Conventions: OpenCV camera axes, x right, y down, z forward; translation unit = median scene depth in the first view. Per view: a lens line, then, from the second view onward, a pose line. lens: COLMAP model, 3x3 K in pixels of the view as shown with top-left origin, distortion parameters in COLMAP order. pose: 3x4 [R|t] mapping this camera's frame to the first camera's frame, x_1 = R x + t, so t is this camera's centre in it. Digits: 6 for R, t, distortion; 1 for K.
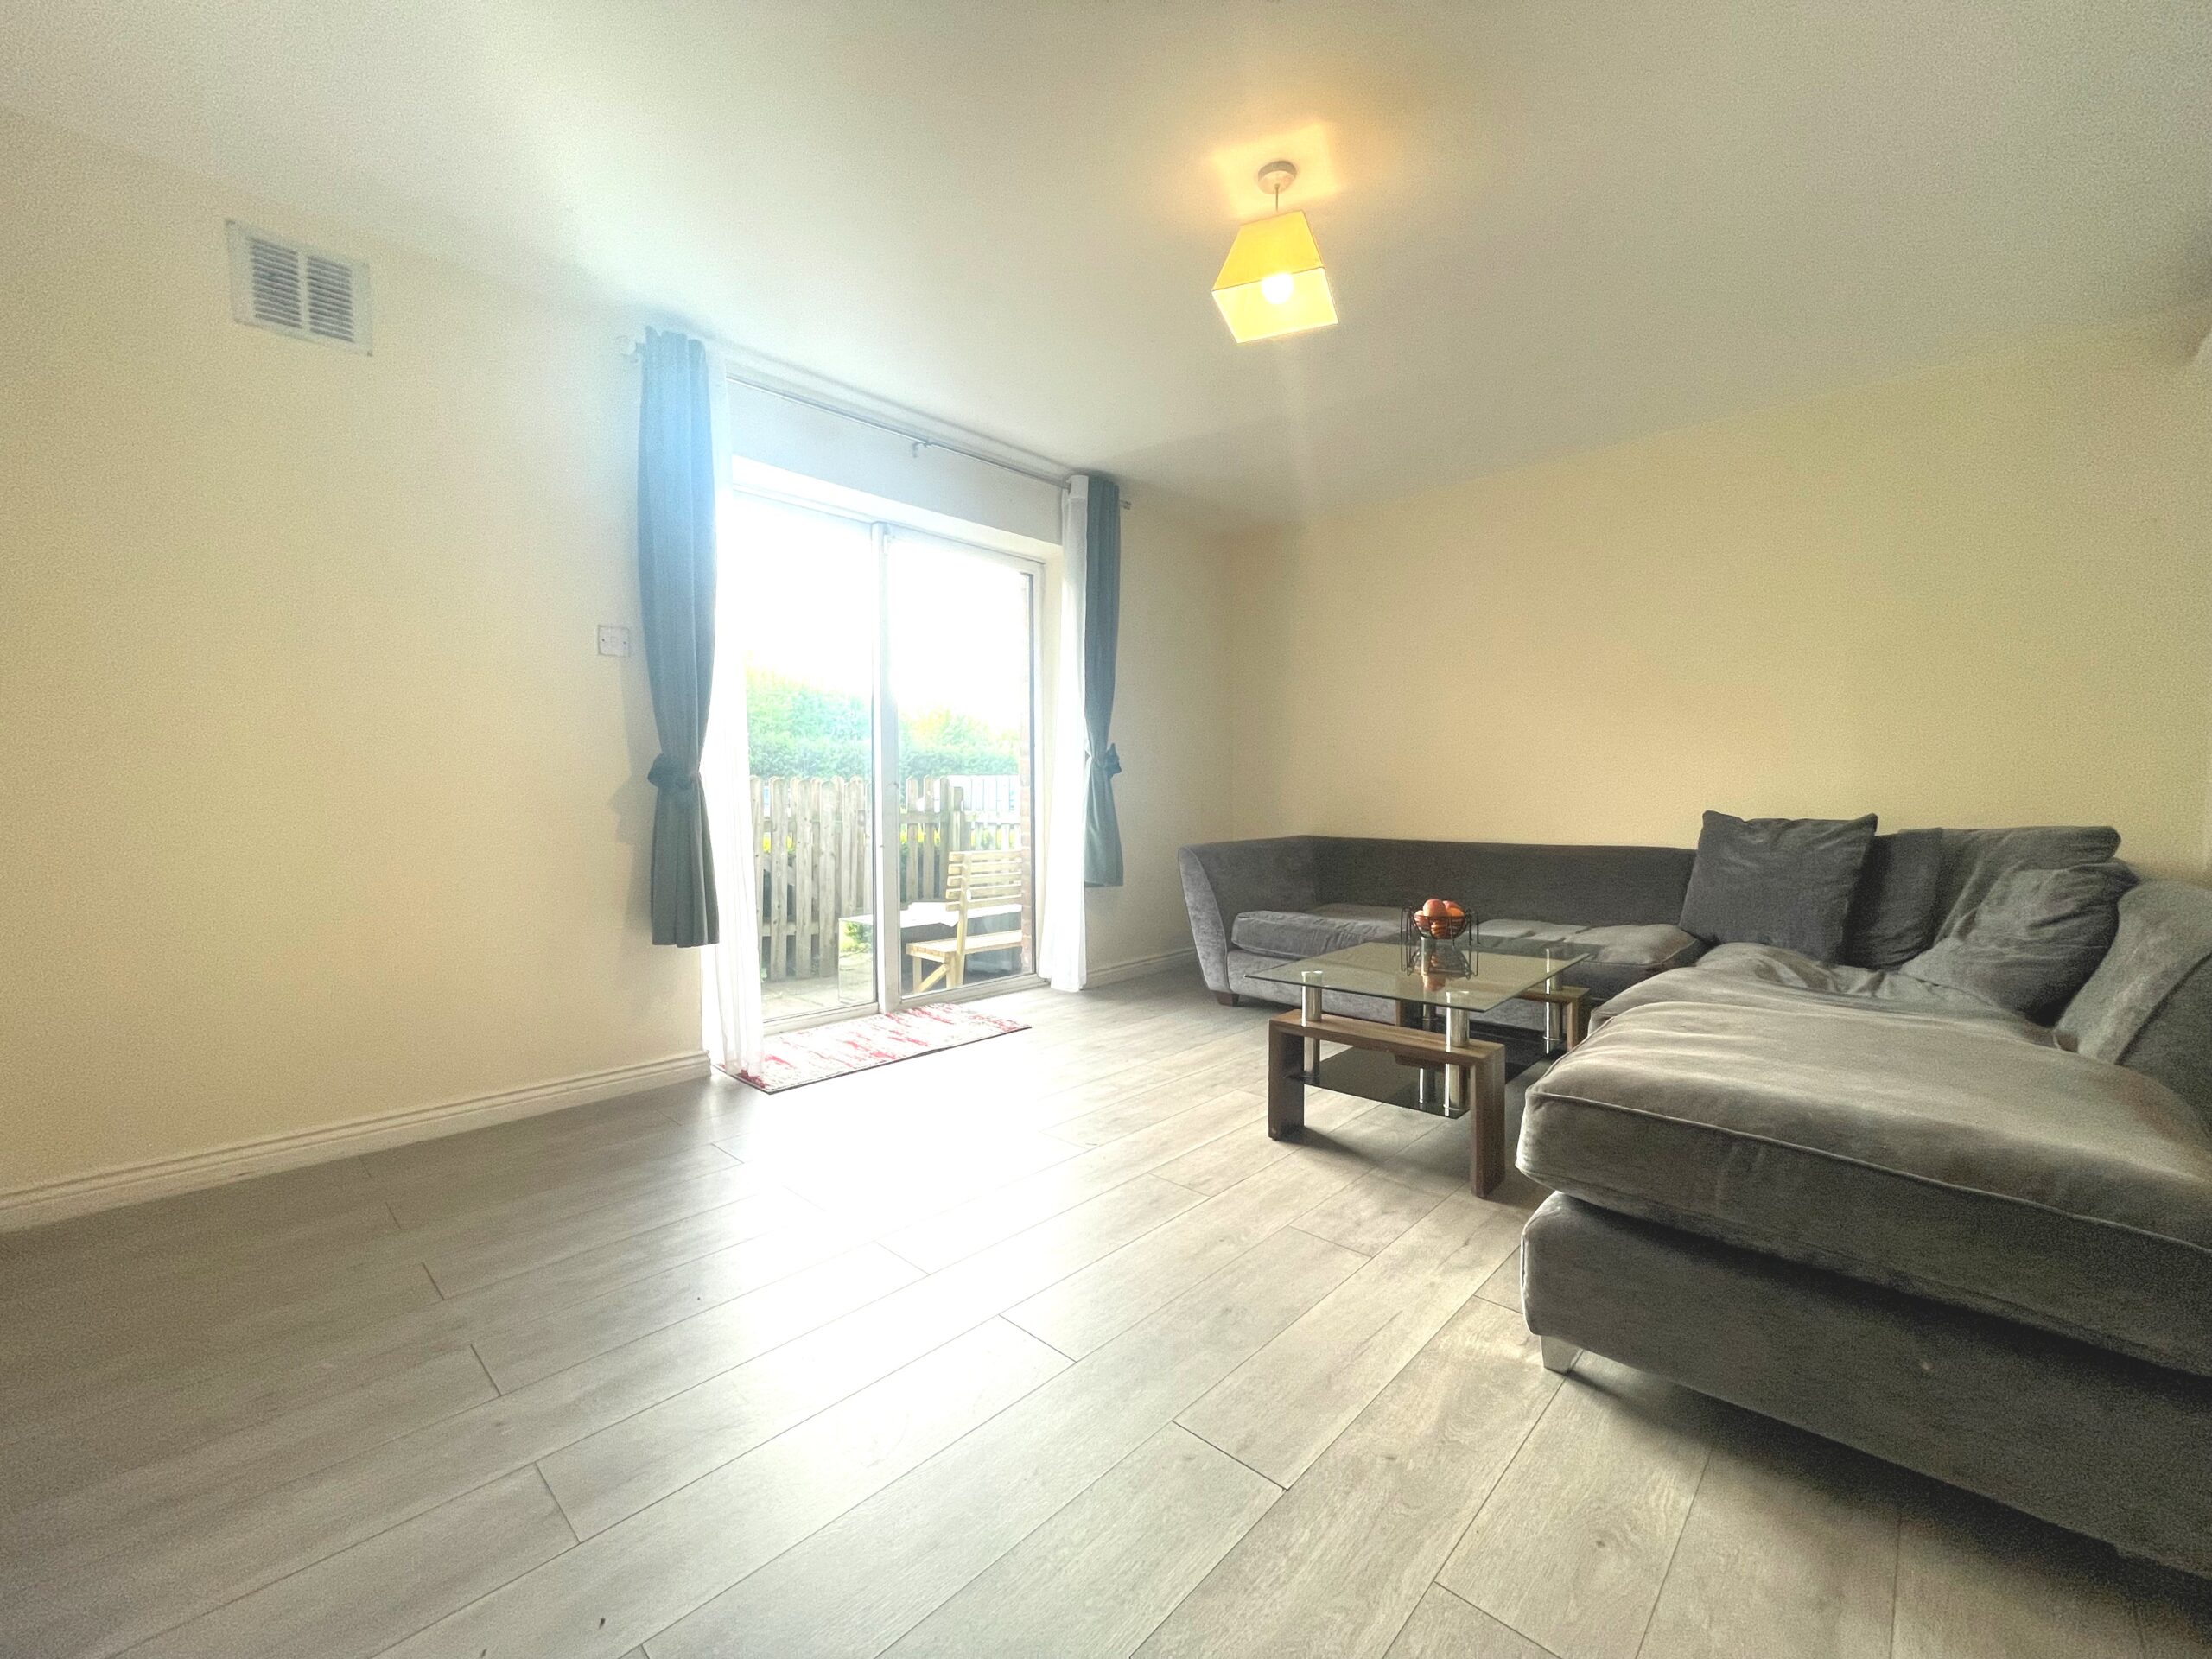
lens RADIAL K [[896.3, 0, 1102.6], [0, 896.3, 827.8], [0, 0, 1]] dist [0.000801, 0.000066]
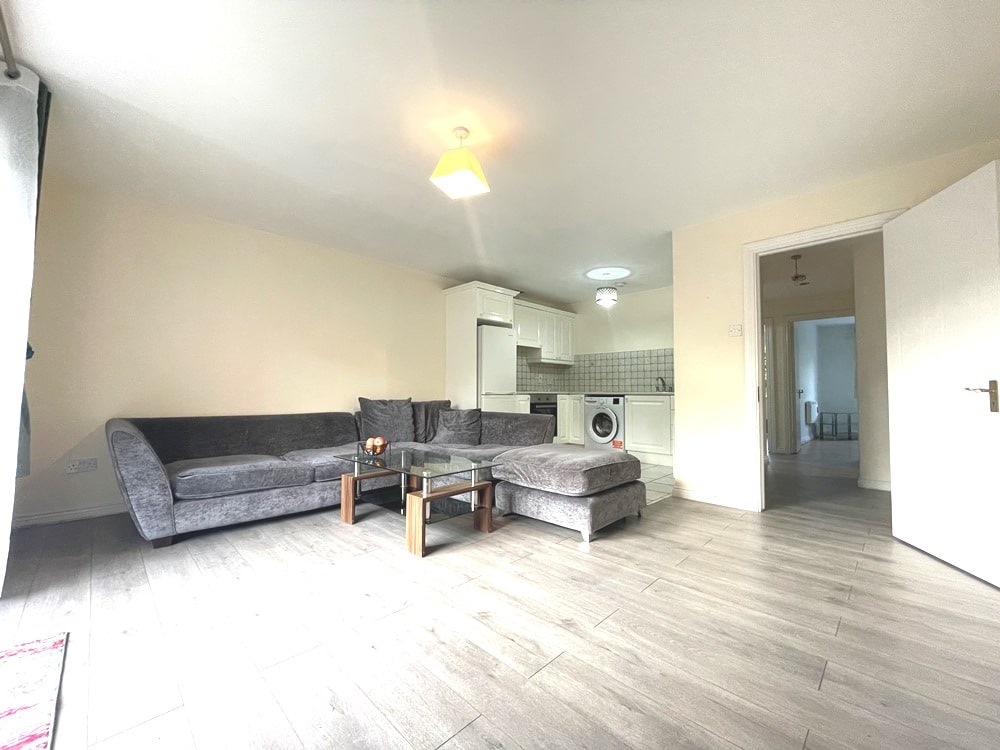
lens RADIAL K [[405.2, 0, 498.5], [0, 405.2, 374.2], [0, 0, 1]] dist [0.000801, 0.000066]
pose [[0.023788, 0.052132, 0.998357, -0.853038], [0.029557, 0.998166, -0.052826, -0.018871], [-0.999280, 0.030766, 0.022203, 0.895350]]
